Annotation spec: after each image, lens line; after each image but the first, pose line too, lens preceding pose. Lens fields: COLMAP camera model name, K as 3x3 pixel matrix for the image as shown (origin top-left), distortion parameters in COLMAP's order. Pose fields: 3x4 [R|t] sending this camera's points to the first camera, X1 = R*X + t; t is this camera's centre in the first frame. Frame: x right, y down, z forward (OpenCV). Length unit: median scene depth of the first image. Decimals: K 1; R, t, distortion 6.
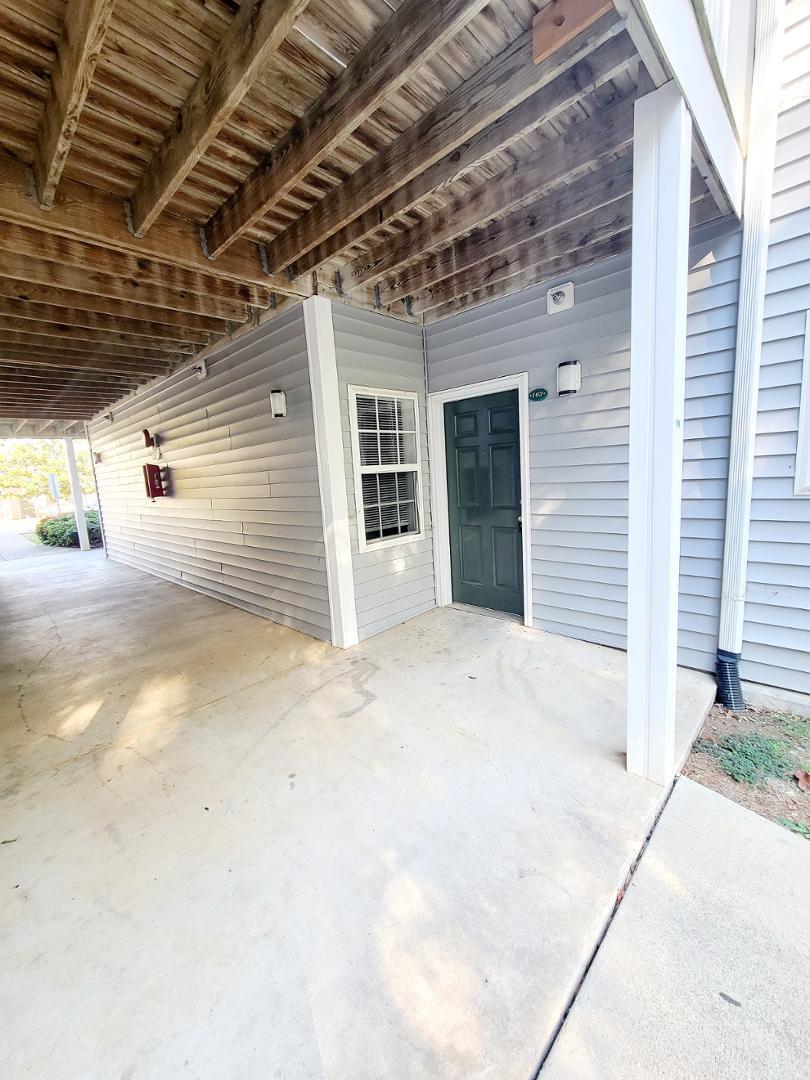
lens RADIAL K [[440.7, 0, 407.7], [0, 440.7, 538.6], [0, 0, 1]] dist [0.006929, -0.002748]
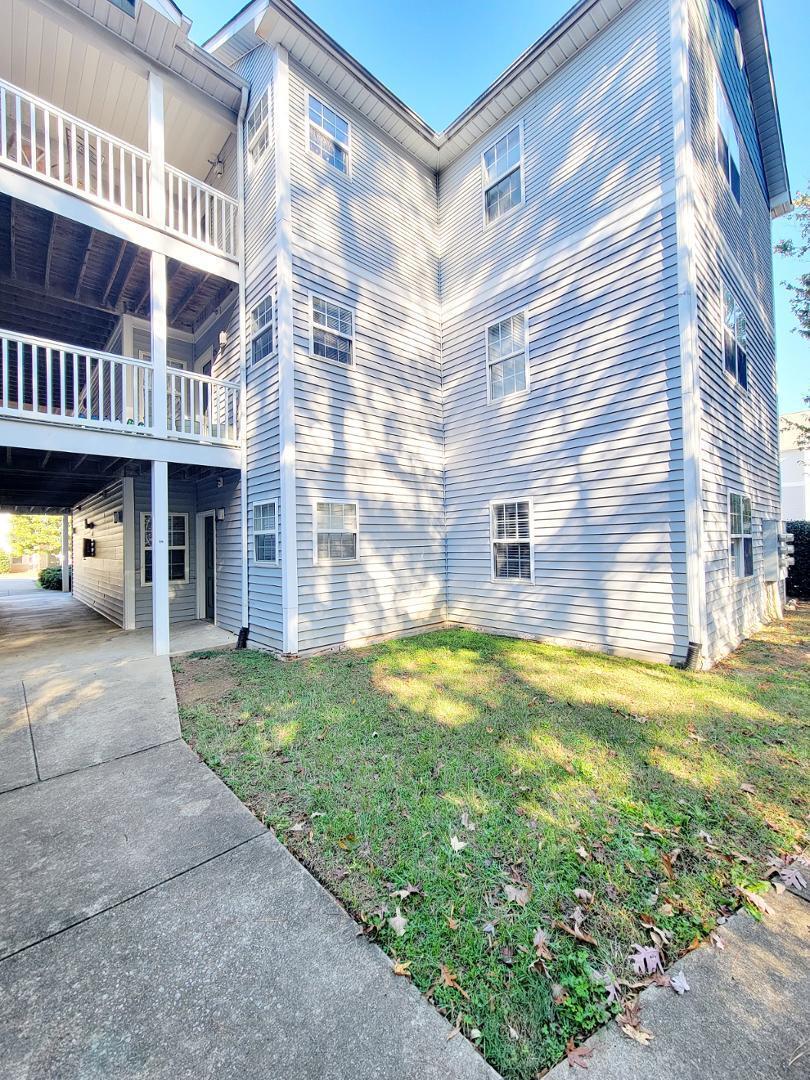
lens RADIAL K [[440.7, 0, 401.7], [0, 440.7, 537.6], [0, 0, 1]] dist [0.006929, -0.002748]
pose [[0.997316, 0.039782, -0.061463, 0.783351], [-0.049145, 0.986018, -0.159230, 0.047976], [0.054269, 0.161823, 0.985326, -0.673619]]
